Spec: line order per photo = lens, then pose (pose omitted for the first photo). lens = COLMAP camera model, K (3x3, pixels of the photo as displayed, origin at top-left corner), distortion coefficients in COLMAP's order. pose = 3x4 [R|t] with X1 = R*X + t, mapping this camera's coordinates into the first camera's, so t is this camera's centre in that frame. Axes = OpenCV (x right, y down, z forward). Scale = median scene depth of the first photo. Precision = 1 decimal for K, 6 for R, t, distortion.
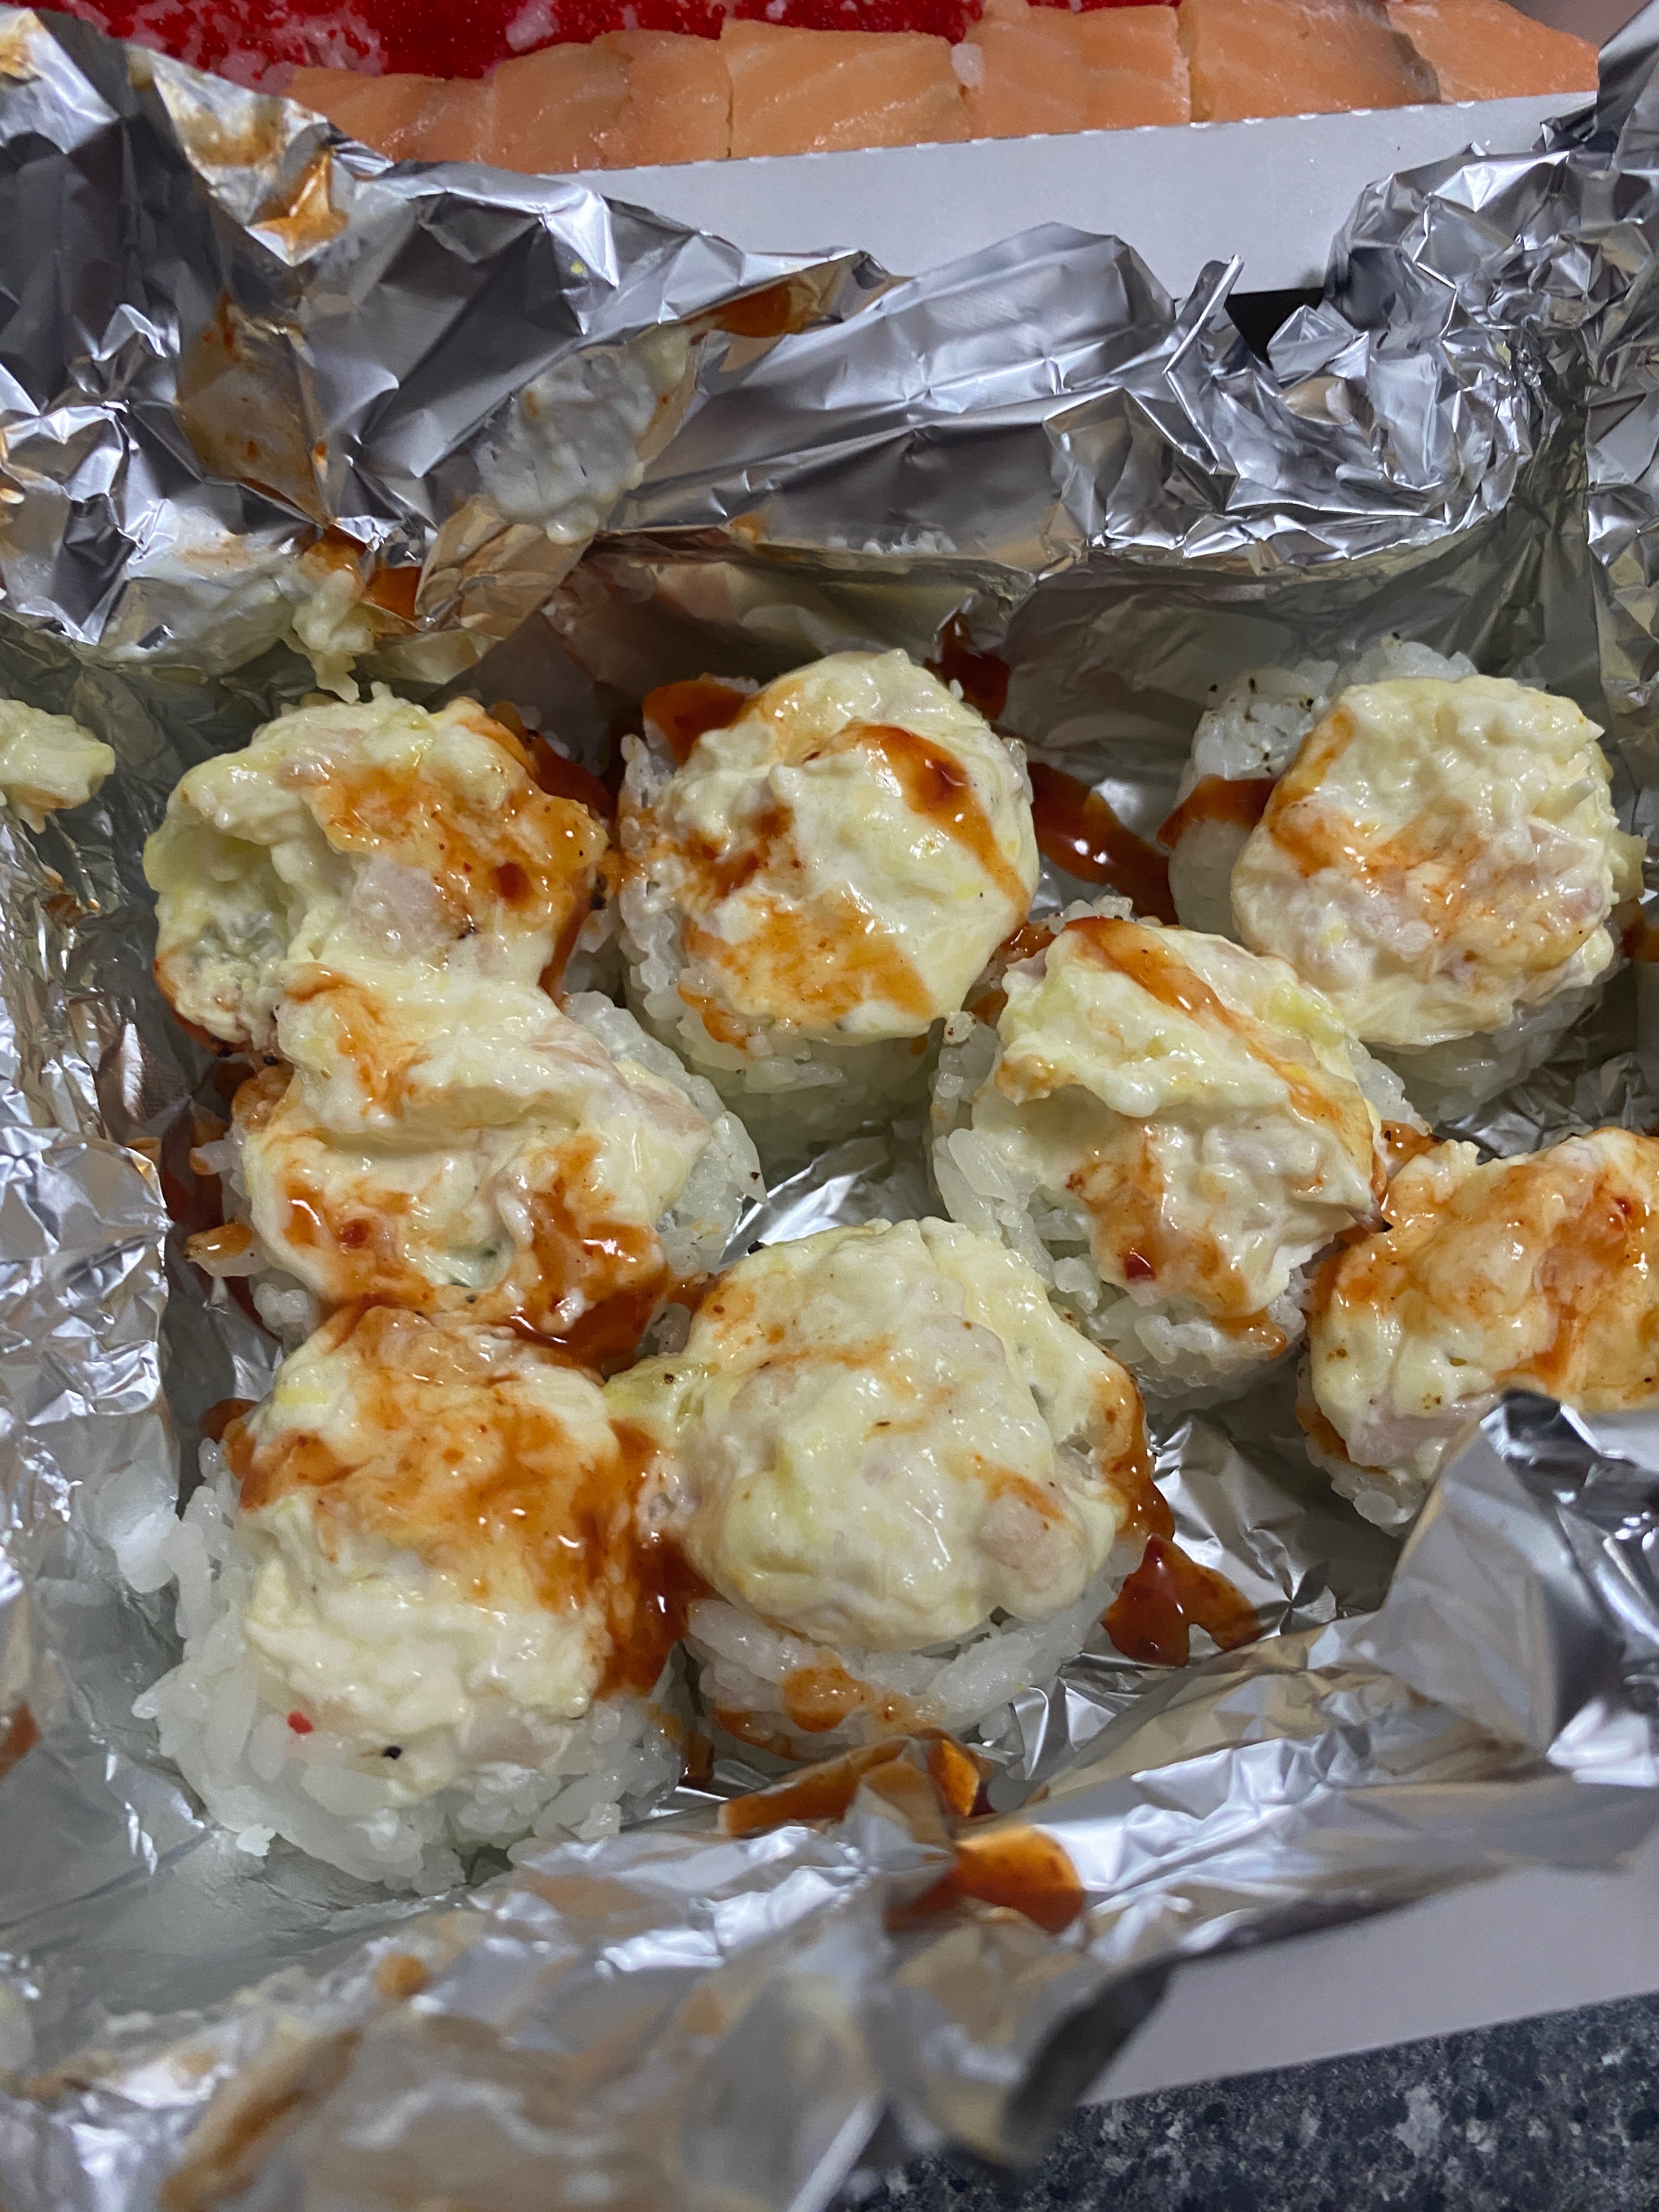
lens RADIAL K [[1704.9, 0, 833.2], [0, 1704.9, 1111.1], [0, 0, 1]] dist [0.001543, -0.016912]
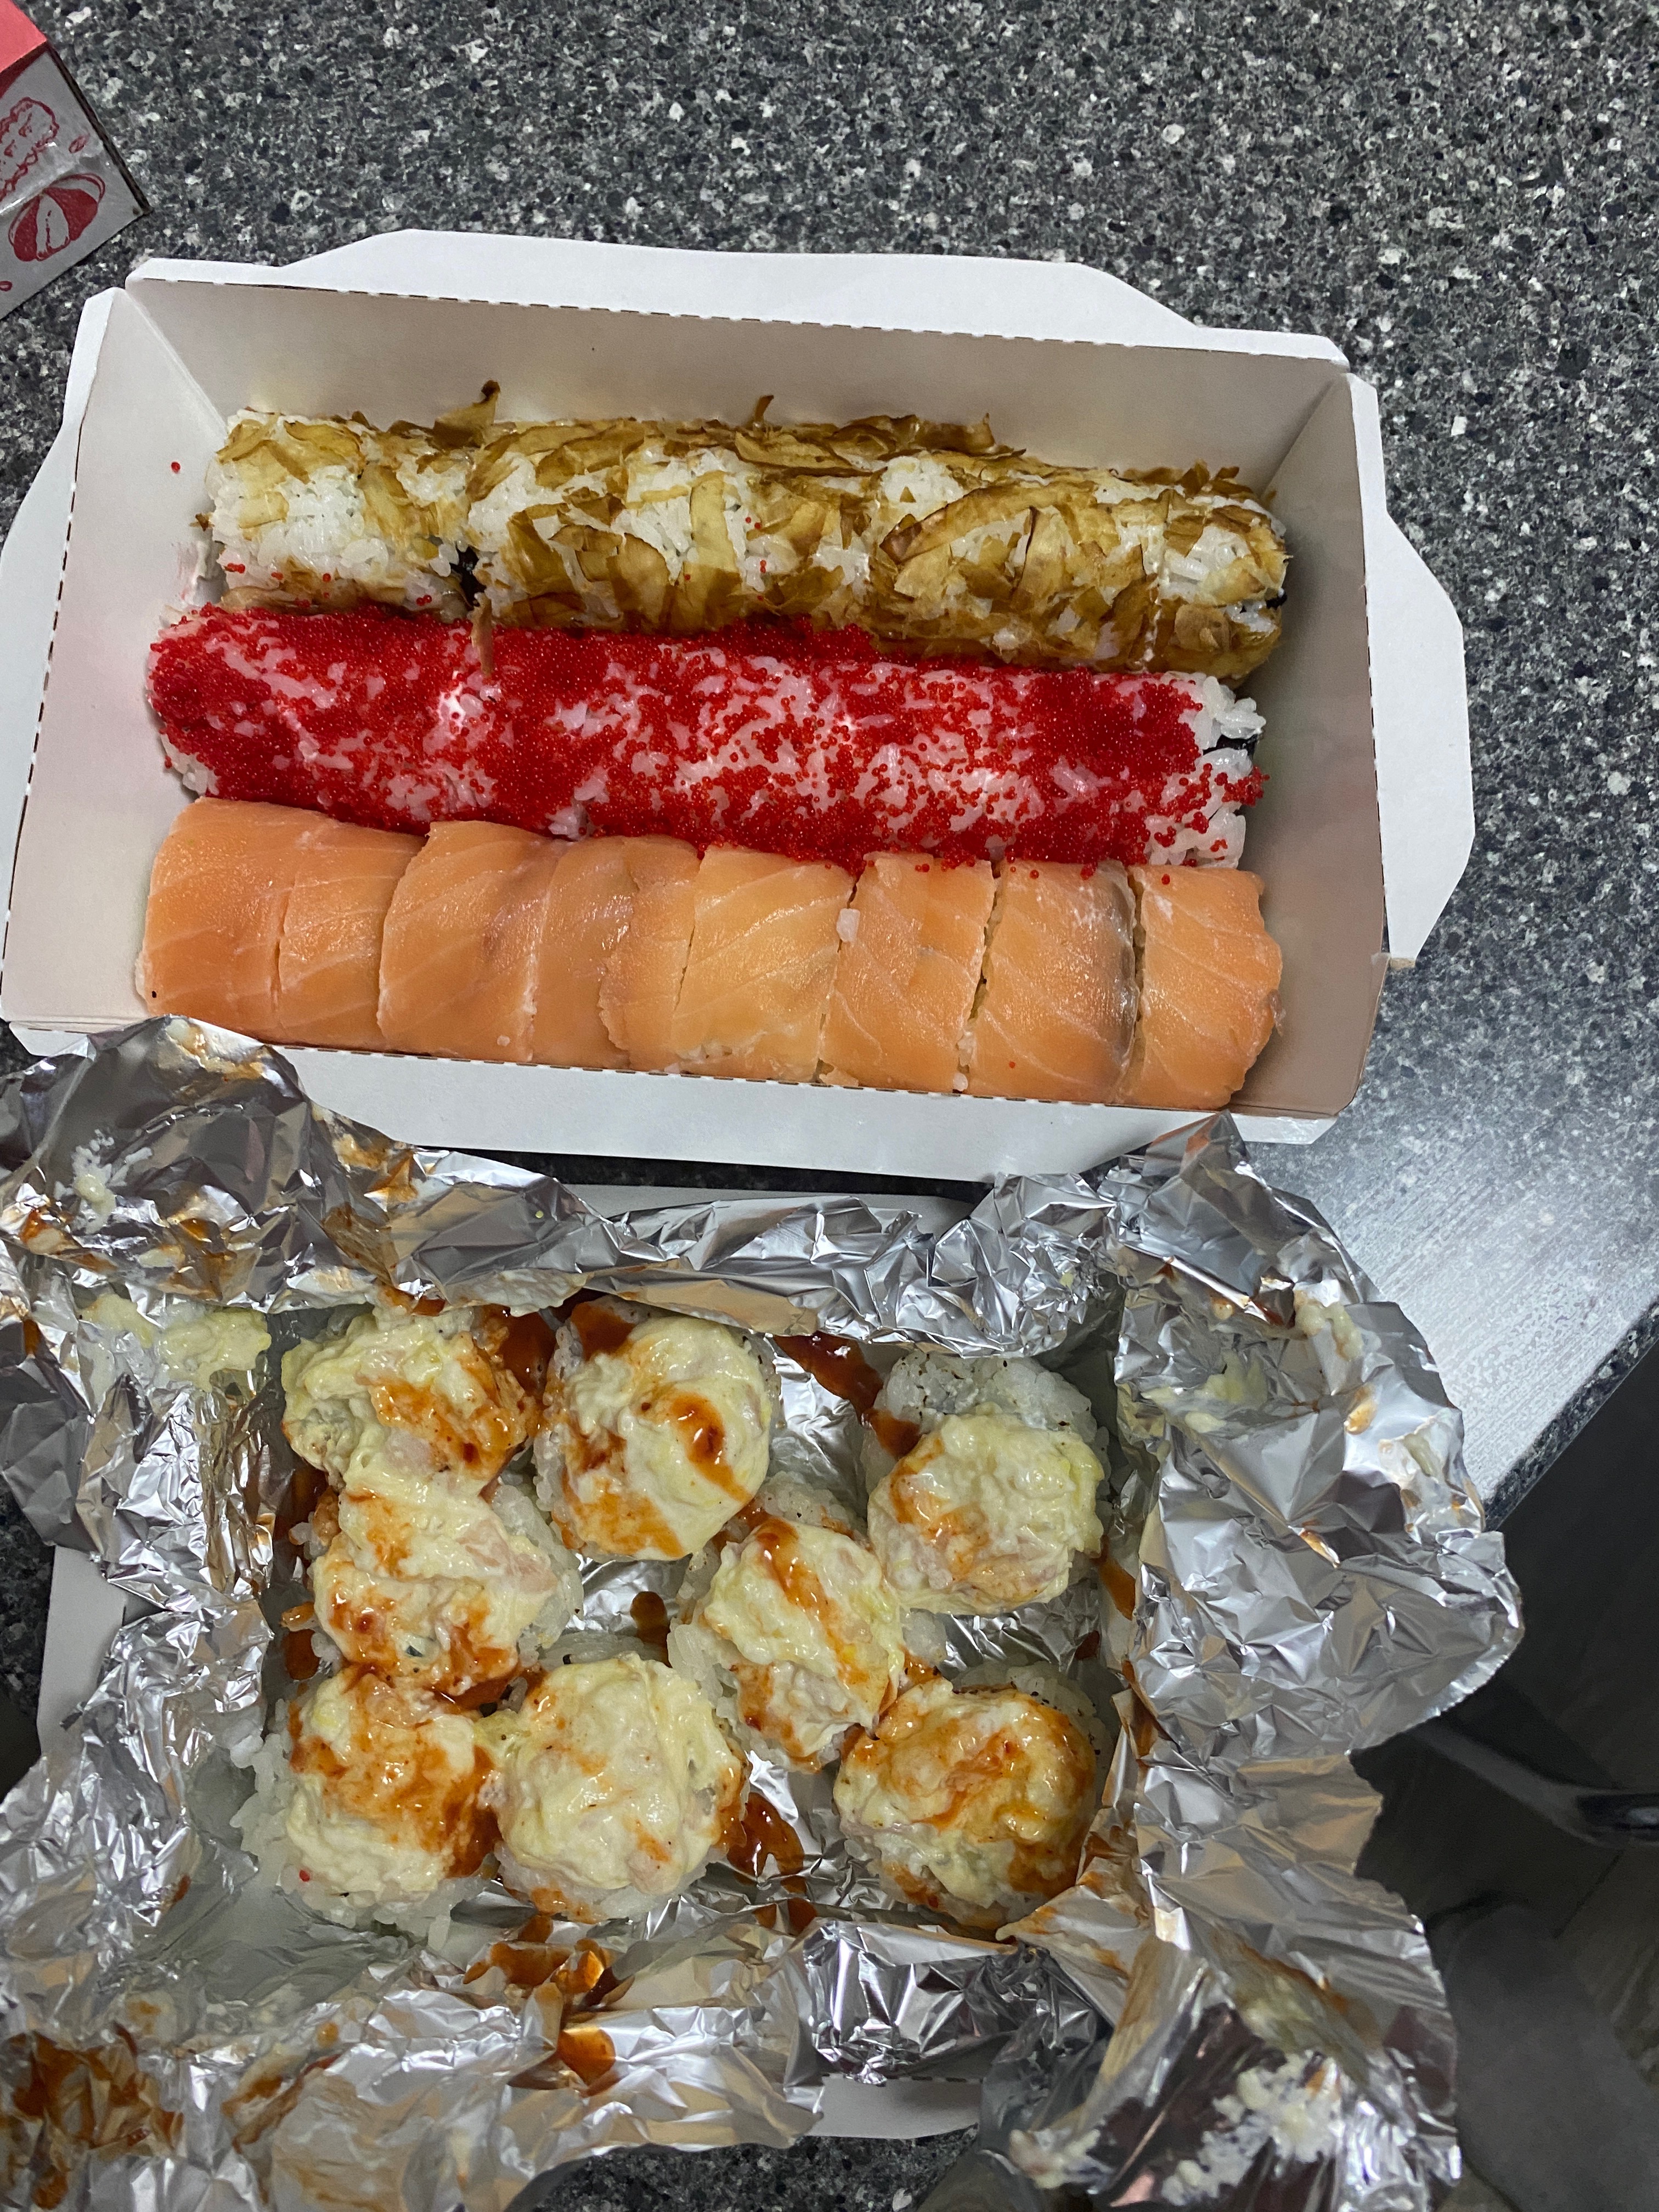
lens RADIAL K [[1704.9, 0, 828.1], [0, 1704.9, 1100.8], [0, 0, 1]] dist [0.001543, -0.016912]
pose [[0.979489, 0.196623, -0.044048, 0.212317], [-0.181187, 0.955107, 0.234396, -1.069268], [0.088158, -0.221607, 0.971143, -0.729857]]
